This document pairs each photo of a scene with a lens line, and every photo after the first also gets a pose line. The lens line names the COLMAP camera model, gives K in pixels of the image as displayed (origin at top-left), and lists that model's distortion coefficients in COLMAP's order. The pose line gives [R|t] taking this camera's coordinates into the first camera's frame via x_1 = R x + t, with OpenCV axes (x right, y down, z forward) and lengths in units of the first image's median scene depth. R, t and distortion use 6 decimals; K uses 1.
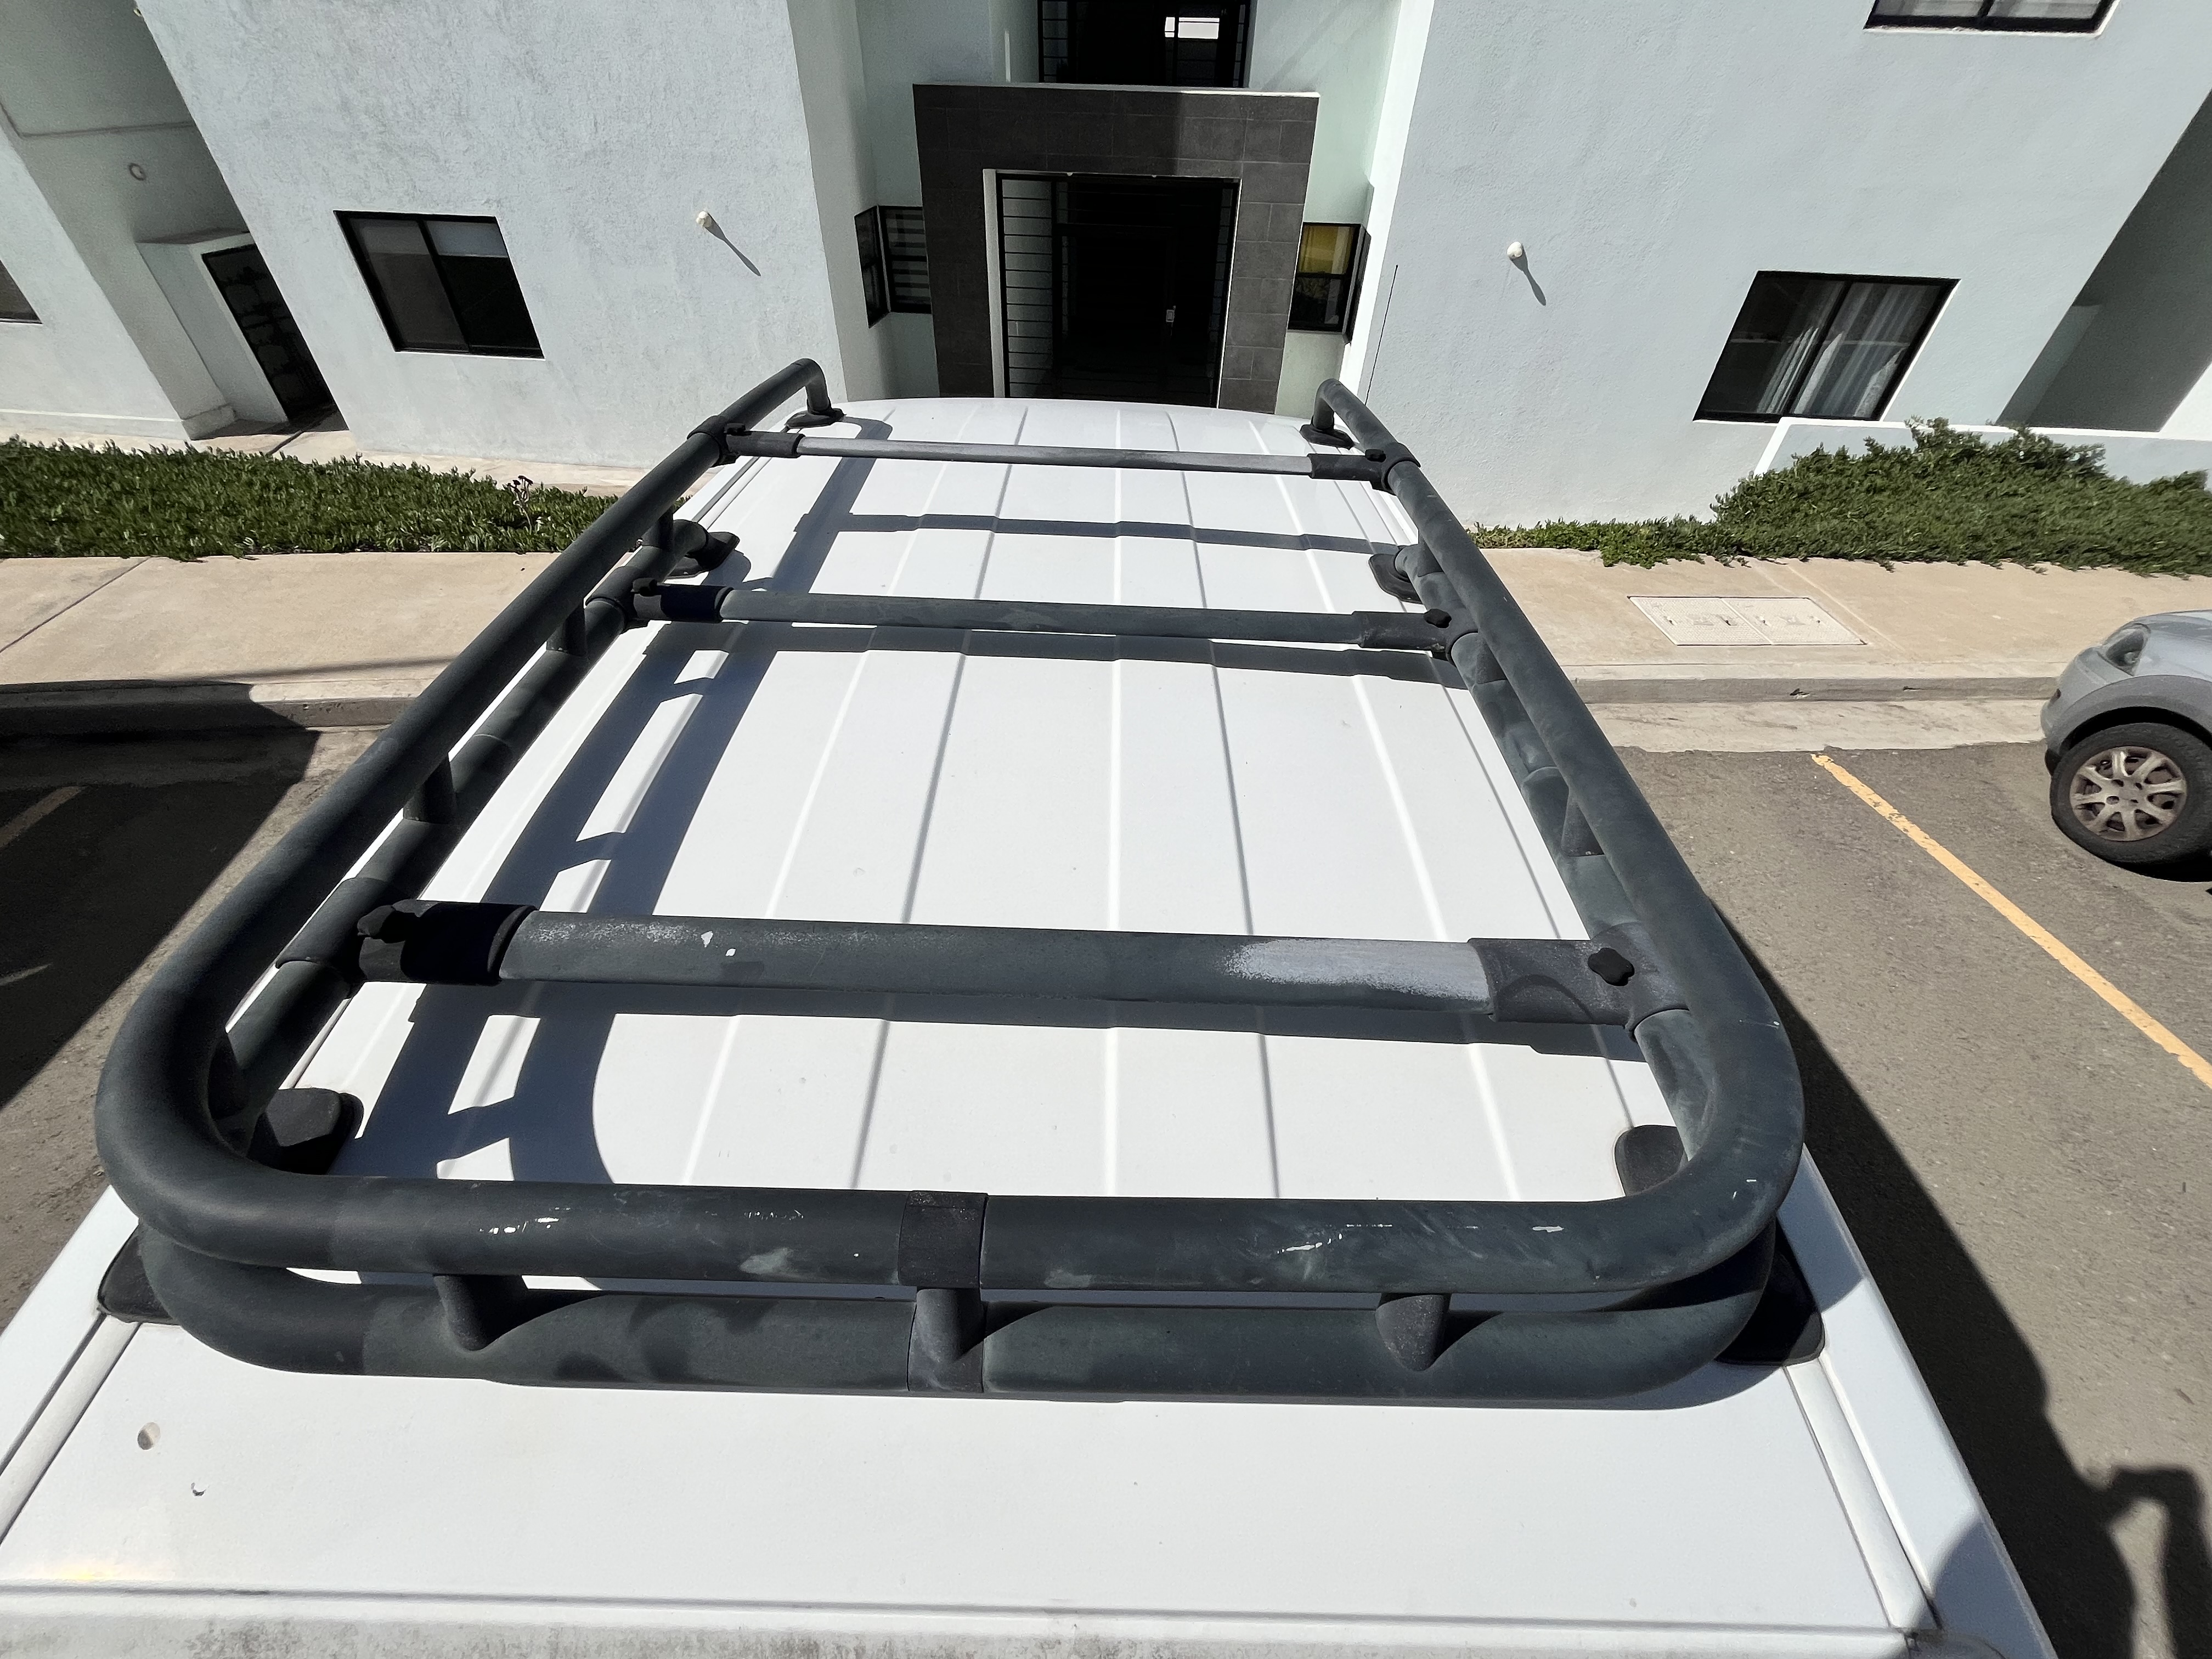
lens RADIAL K [[889.1, 0, 1103.1], [0, 889.1, 828.5], [0, 0, 1]] dist [-0.002029, -0.000385]
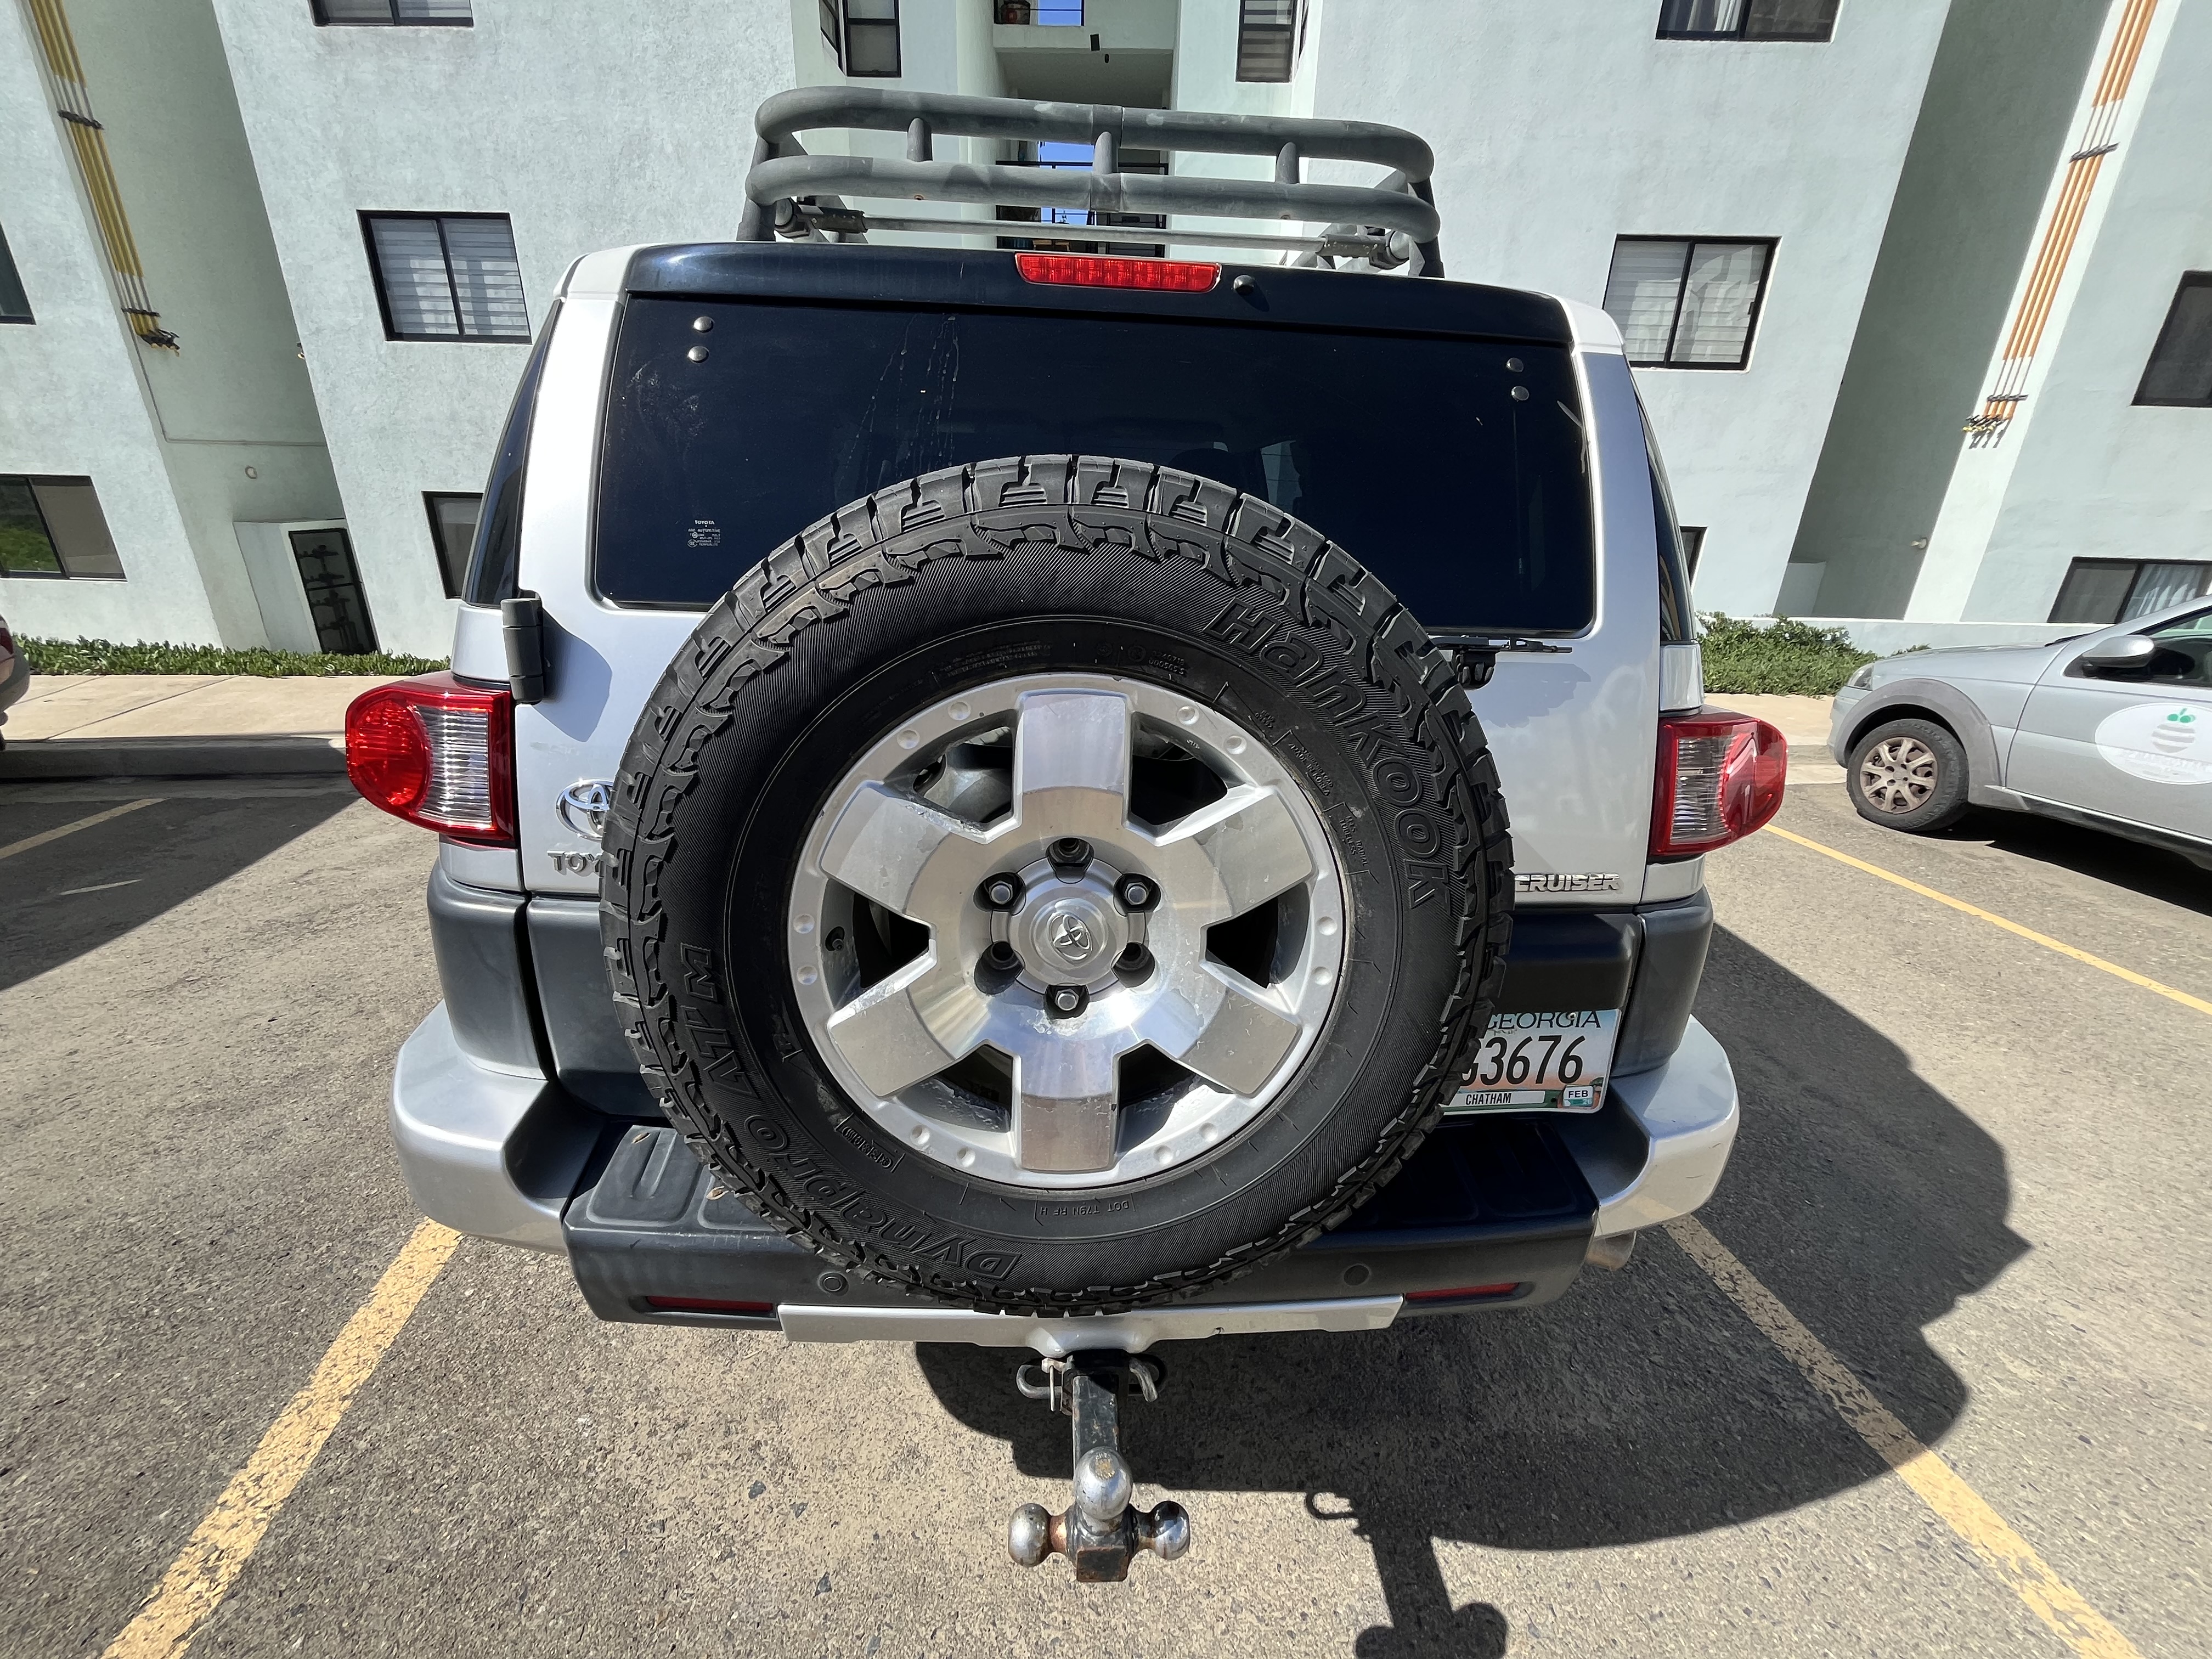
lens RADIAL K [[889.1, 0, 1107.4], [0, 889.1, 824.7], [0, 0, 1]] dist [-0.002029, -0.000385]
pose [[0.997439, -0.025980, 0.066635, -0.024698], [0.046701, 0.942233, -0.331685, 0.208836], [-0.054169, 0.333948, 0.941034, -0.051744]]
